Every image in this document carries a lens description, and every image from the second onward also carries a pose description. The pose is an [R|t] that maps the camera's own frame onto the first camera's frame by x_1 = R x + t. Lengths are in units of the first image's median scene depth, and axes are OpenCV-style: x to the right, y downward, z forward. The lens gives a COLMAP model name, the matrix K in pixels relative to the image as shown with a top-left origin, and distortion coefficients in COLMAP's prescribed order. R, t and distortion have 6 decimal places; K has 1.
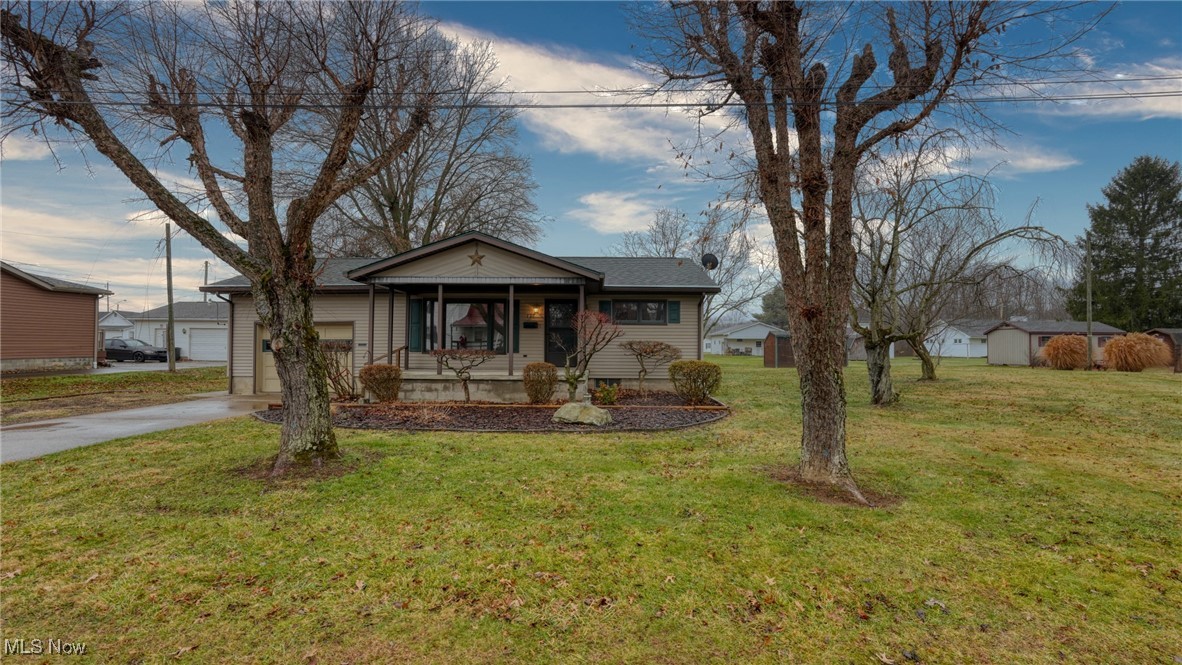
lens RADIAL K [[519.4, 0, 590.5], [0, 519.4, 334.6], [0, 0, 1]] dist [-0.011740, 0.006756]
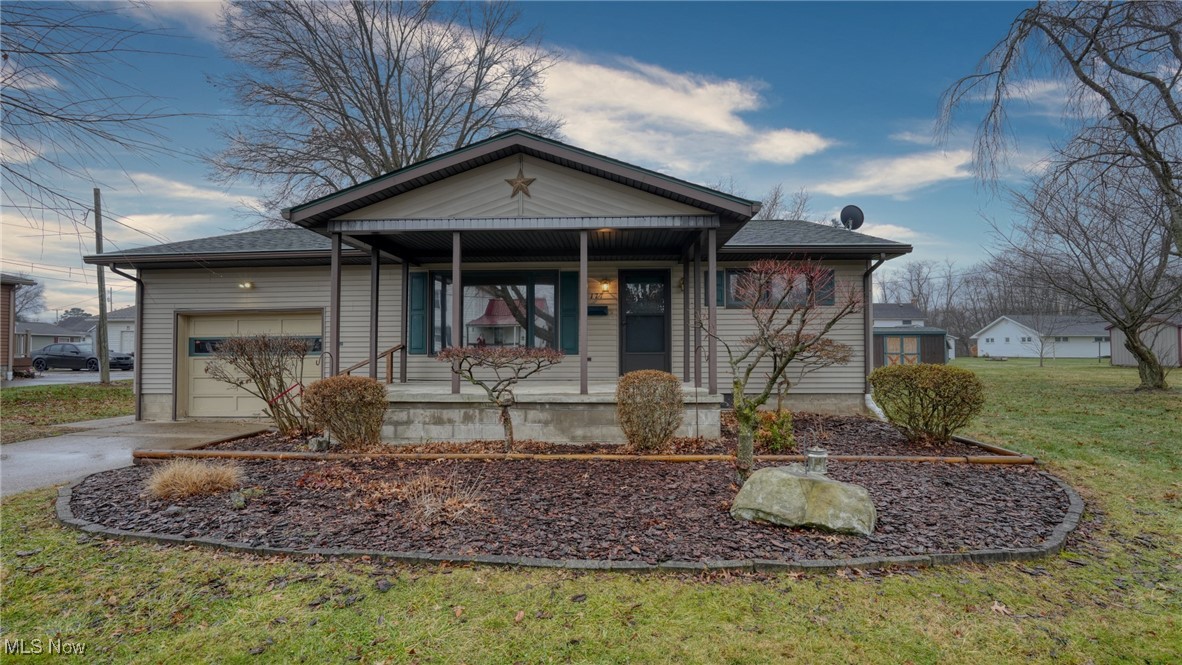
lens RADIAL K [[519.4, 0, 591.8], [0, 519.4, 337.1], [0, 0, 1]] dist [-0.011740, 0.006756]
pose [[0.999720, -0.008816, -0.021937, -0.125886], [0.008761, 0.999958, -0.002604, 0.018146], [0.021959, 0.002412, 0.999756, 0.423347]]
